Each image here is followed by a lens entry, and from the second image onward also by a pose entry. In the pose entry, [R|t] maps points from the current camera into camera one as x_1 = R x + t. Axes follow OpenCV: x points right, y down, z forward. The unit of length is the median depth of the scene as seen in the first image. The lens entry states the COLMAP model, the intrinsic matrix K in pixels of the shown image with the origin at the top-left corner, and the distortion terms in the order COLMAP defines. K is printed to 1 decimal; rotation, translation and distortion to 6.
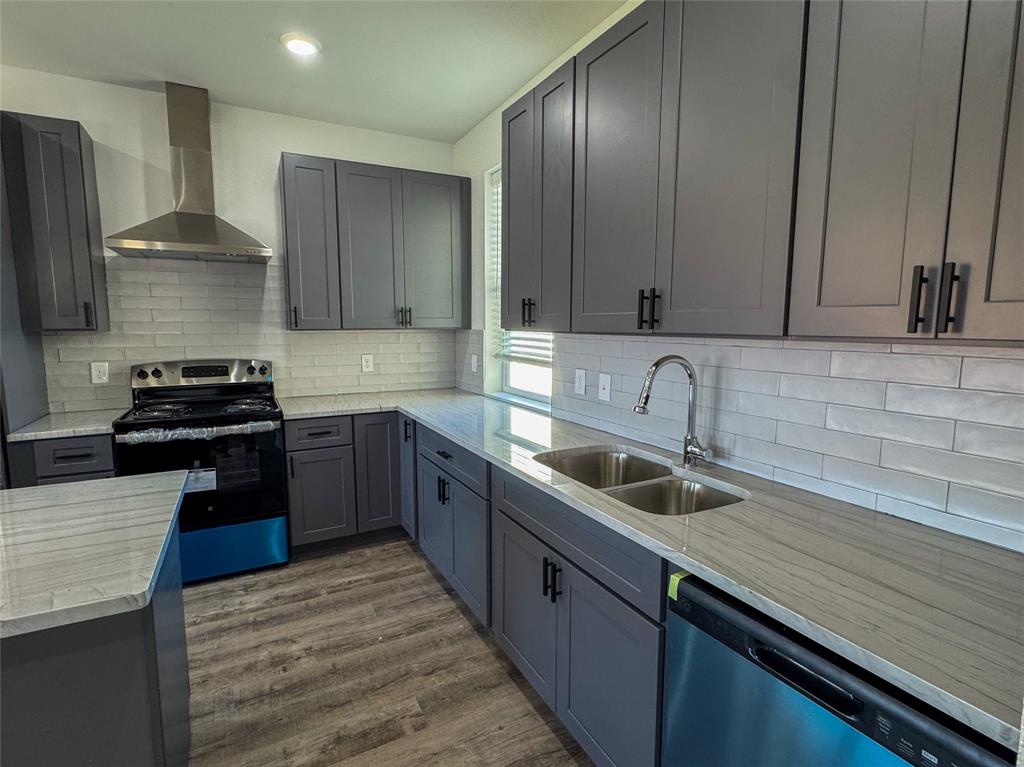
lens RADIAL K [[508.2, 0, 518.3], [0, 508.2, 382.4], [0, 0, 1]] dist [0.001829, 0.000686]
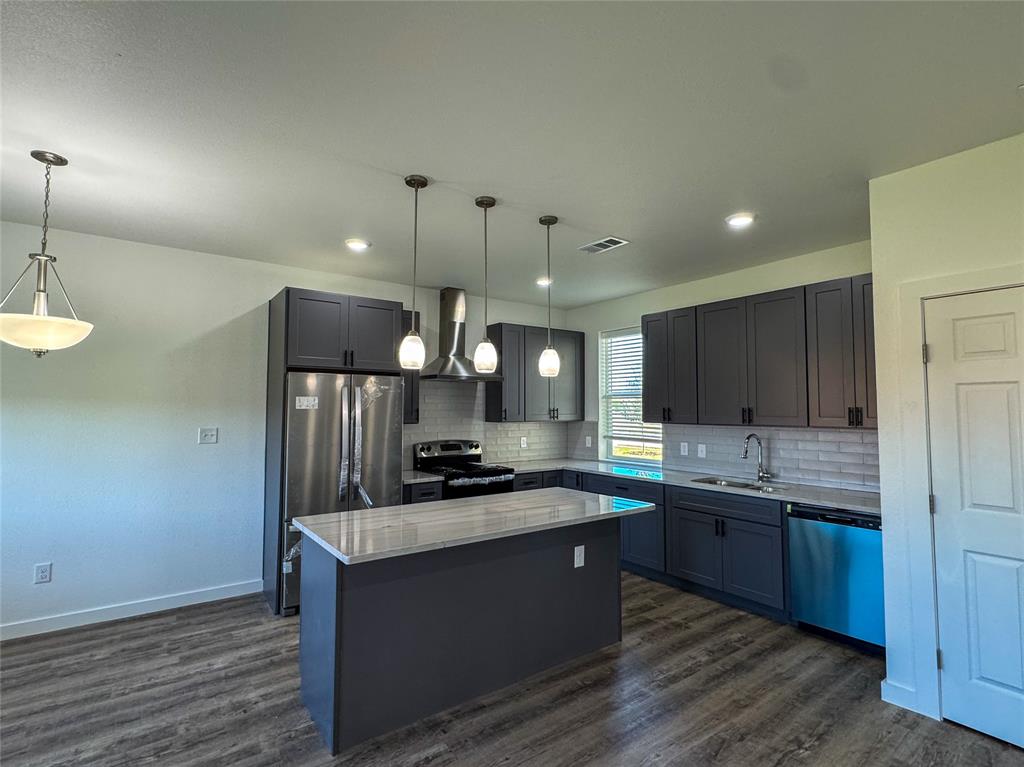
lens RADIAL K [[508.2, 0, 518.3], [0, 508.2, 382.4], [0, 0, 1]] dist [0.001829, 0.000686]
pose [[0.988544, 0.008513, 0.150691, -0.786443], [0.016714, 0.986093, -0.165349, 0.057644], [-0.150003, 0.165974, 0.974655, -0.829188]]
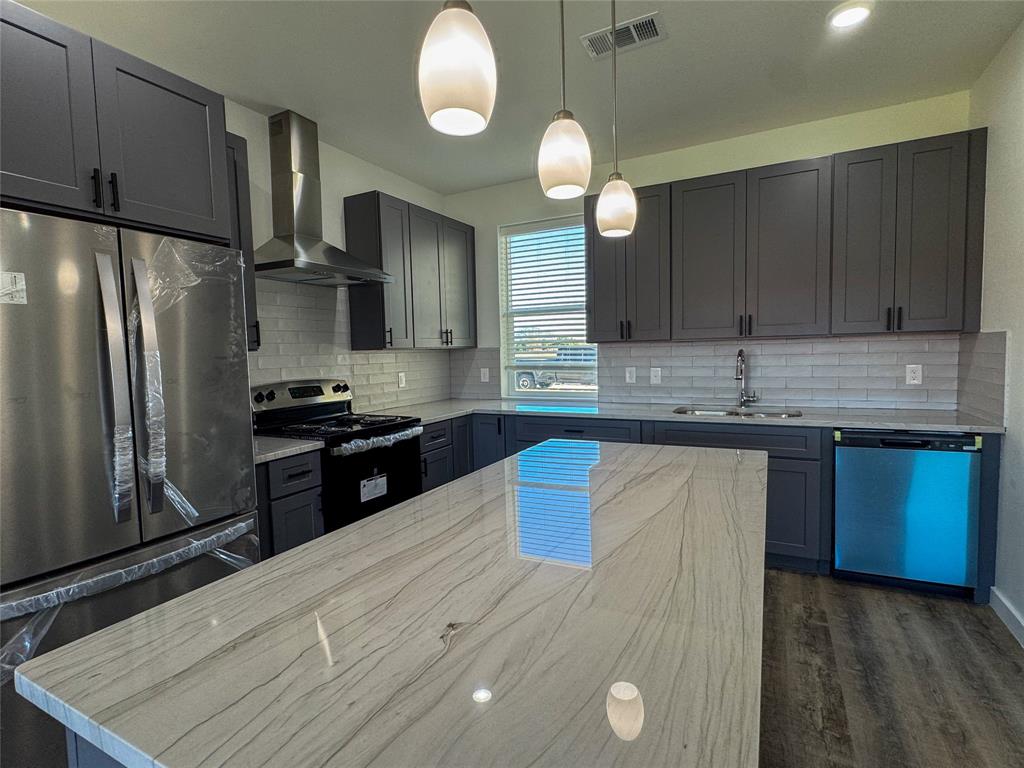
lens RADIAL K [[500.5, 0, 512.0], [0, 500.5, 384.0], [0, 0, 1]] dist [0.000295, -0.000873]
pose [[0.822333, -0.060278, 0.565805, -1.016188], [0.092229, 0.995344, -0.028007, 0.034108], [-0.561482, 0.075215, 0.824064, -0.048560]]
